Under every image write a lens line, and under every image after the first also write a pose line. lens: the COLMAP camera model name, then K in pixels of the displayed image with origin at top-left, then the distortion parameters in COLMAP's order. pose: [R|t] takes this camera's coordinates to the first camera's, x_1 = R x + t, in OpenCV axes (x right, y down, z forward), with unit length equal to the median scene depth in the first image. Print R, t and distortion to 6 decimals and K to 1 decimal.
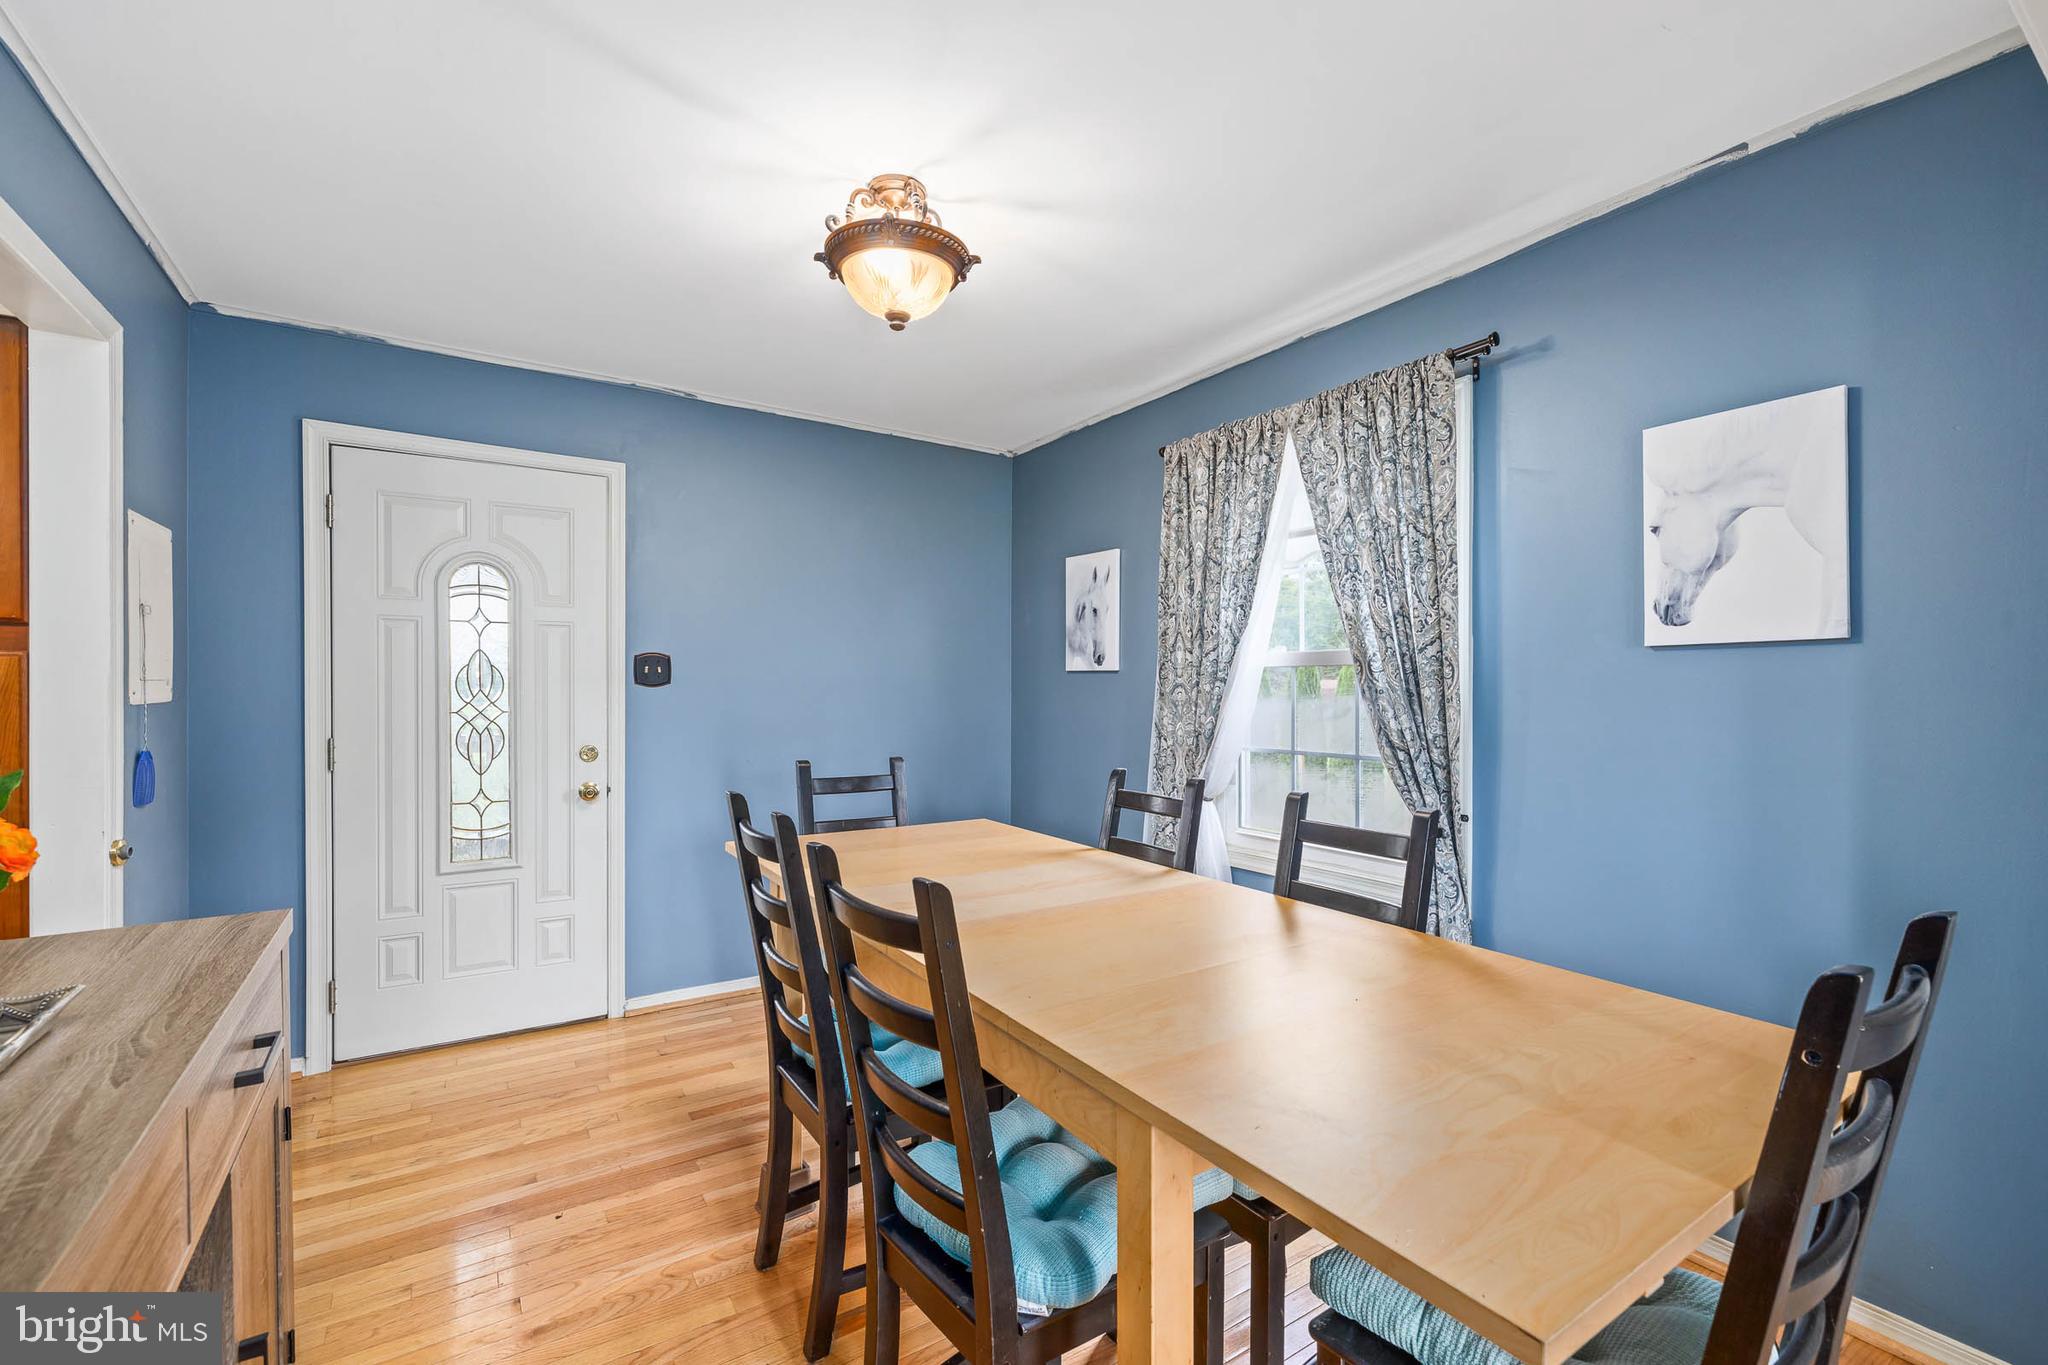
lens RADIAL K [[874.6, 0, 1034.9], [0, 874.6, 689.6], [0, 0, 1]] dist [-0.002454, -0.000202]
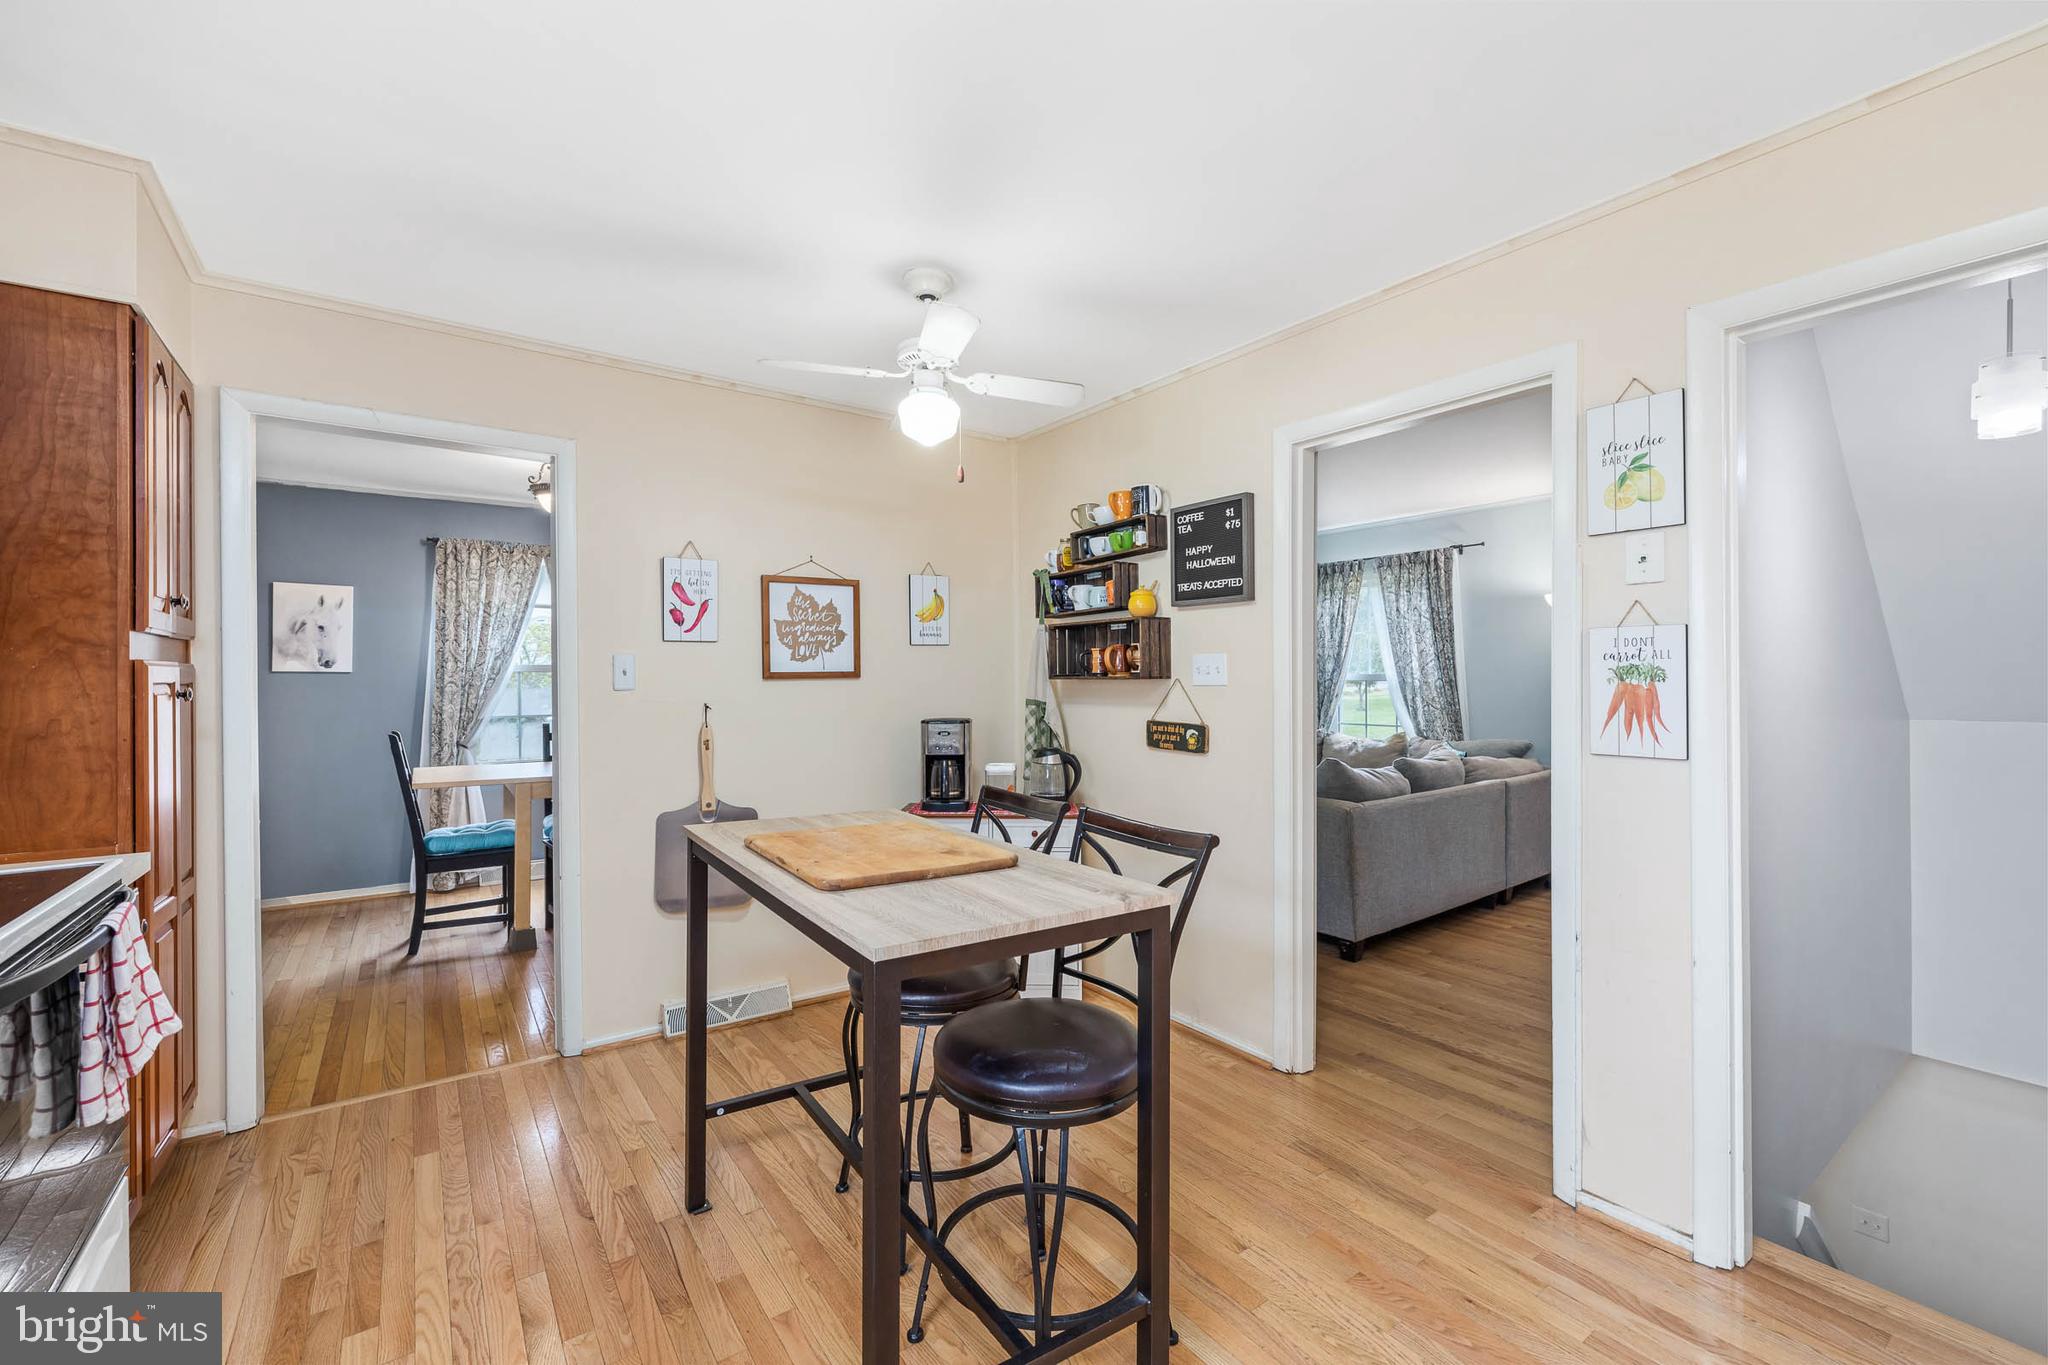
lens RADIAL K [[856.4, 0, 1022.5], [0, 856.4, 679.0], [0, 0, 1]] dist [0.001083, -0.000028]
pose [[-0.027602, -0.008816, 0.999580, -1.469664], [0.005866, 0.999942, 0.008981, -0.018429], [-0.999602, 0.006111, -0.027549, -0.052019]]
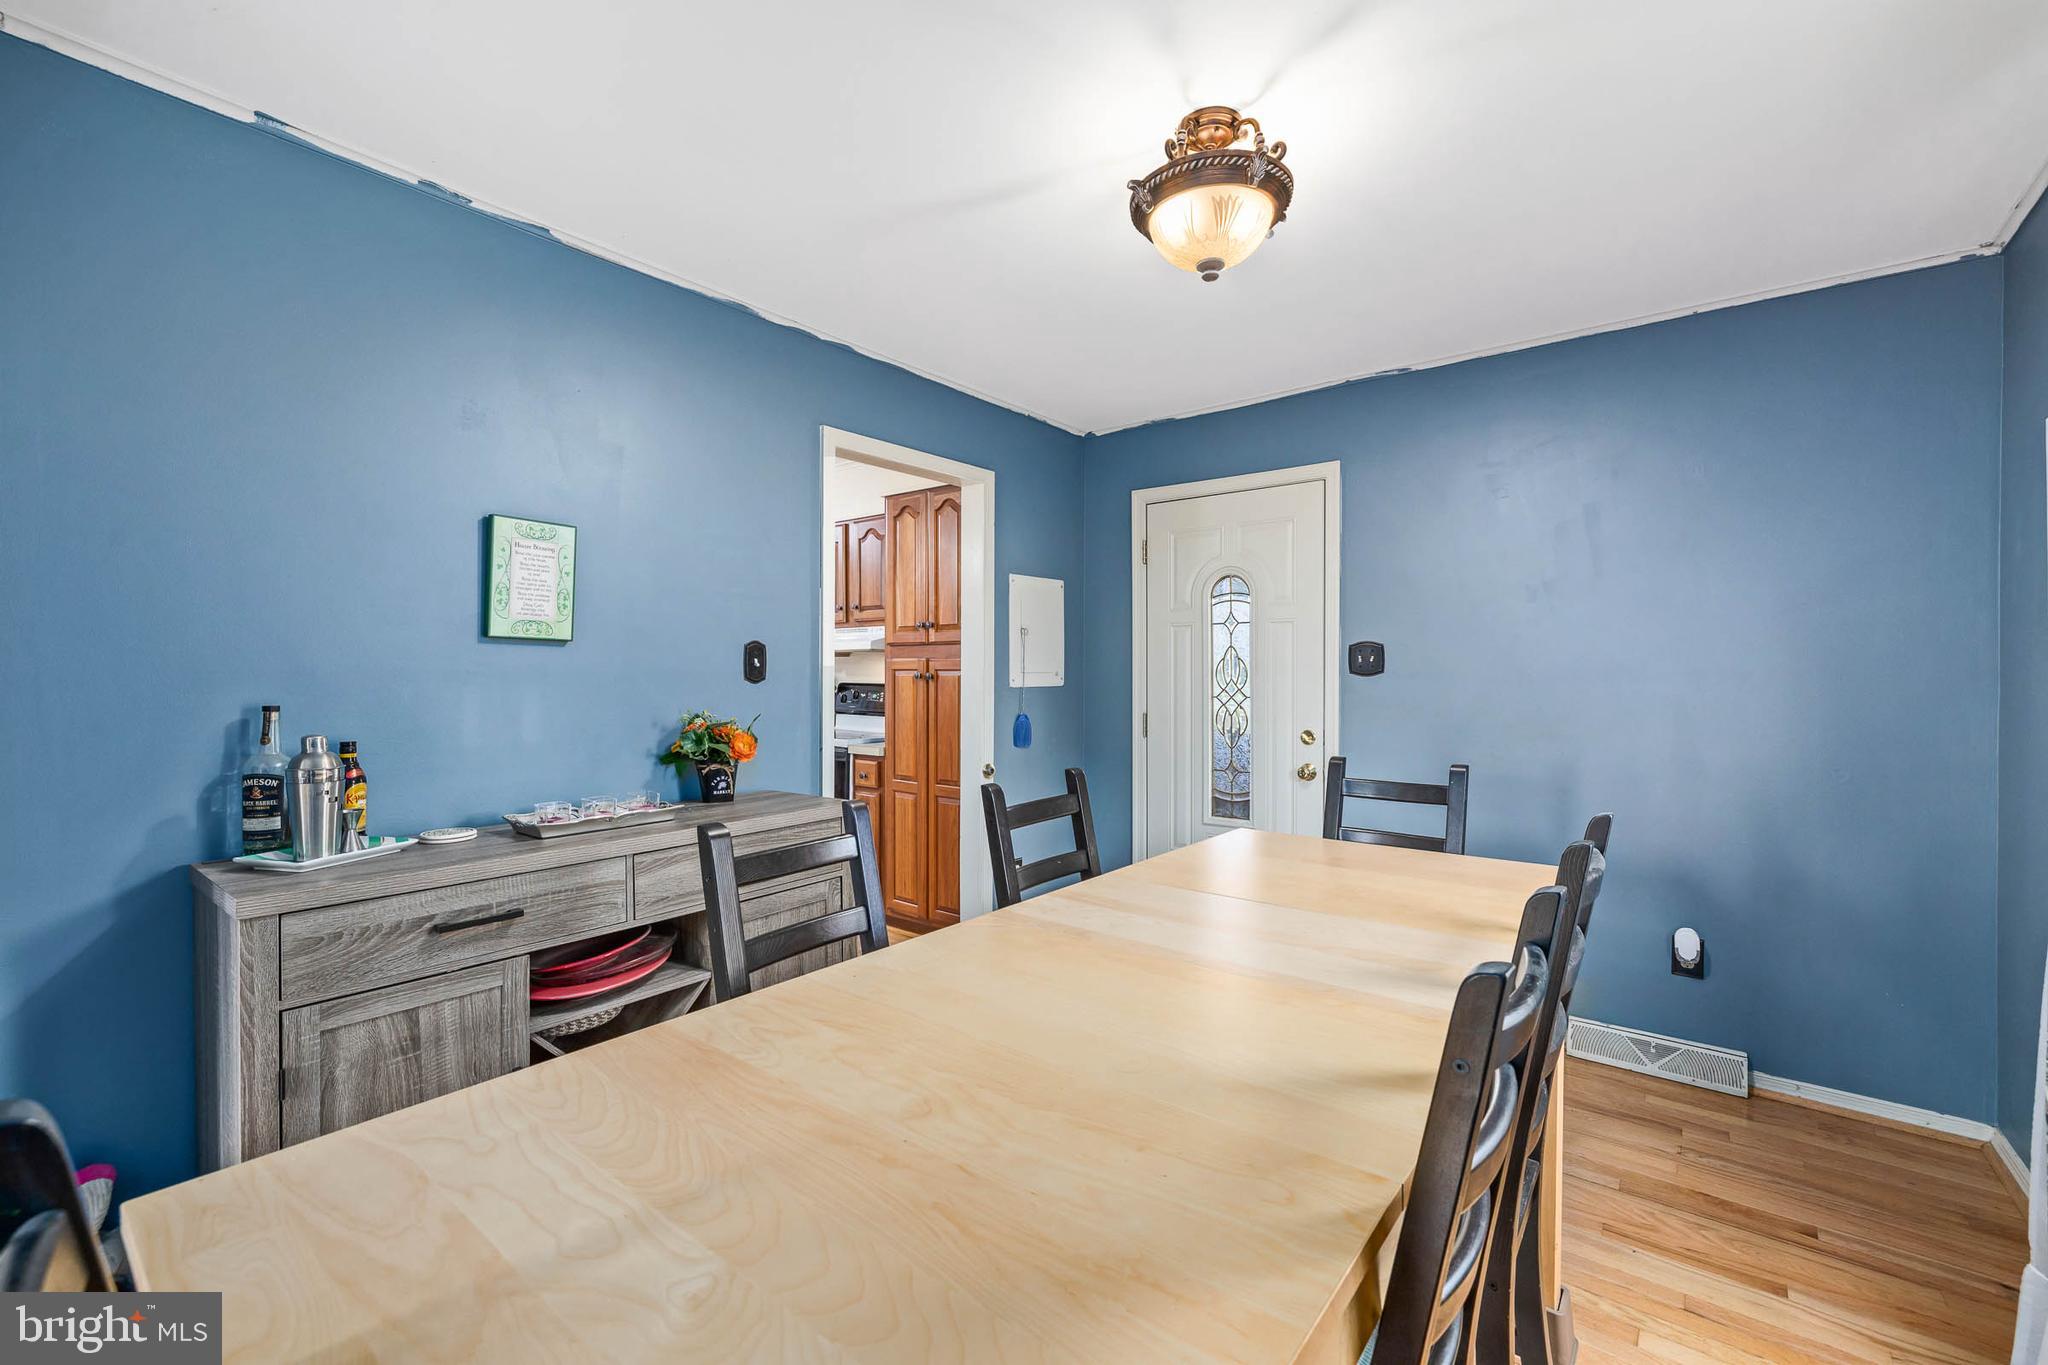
lens RADIAL K [[856.4, 0, 1022.5], [0, 856.4, 679.0], [0, 0, 1]] dist [0.001083, -0.000028]
pose [[0.298301, 0.002966, -0.954467, 0.427490], [-0.002694, 0.999994, 0.002265, -0.001081], [0.954468, 0.001896, 0.298307, 0.372031]]
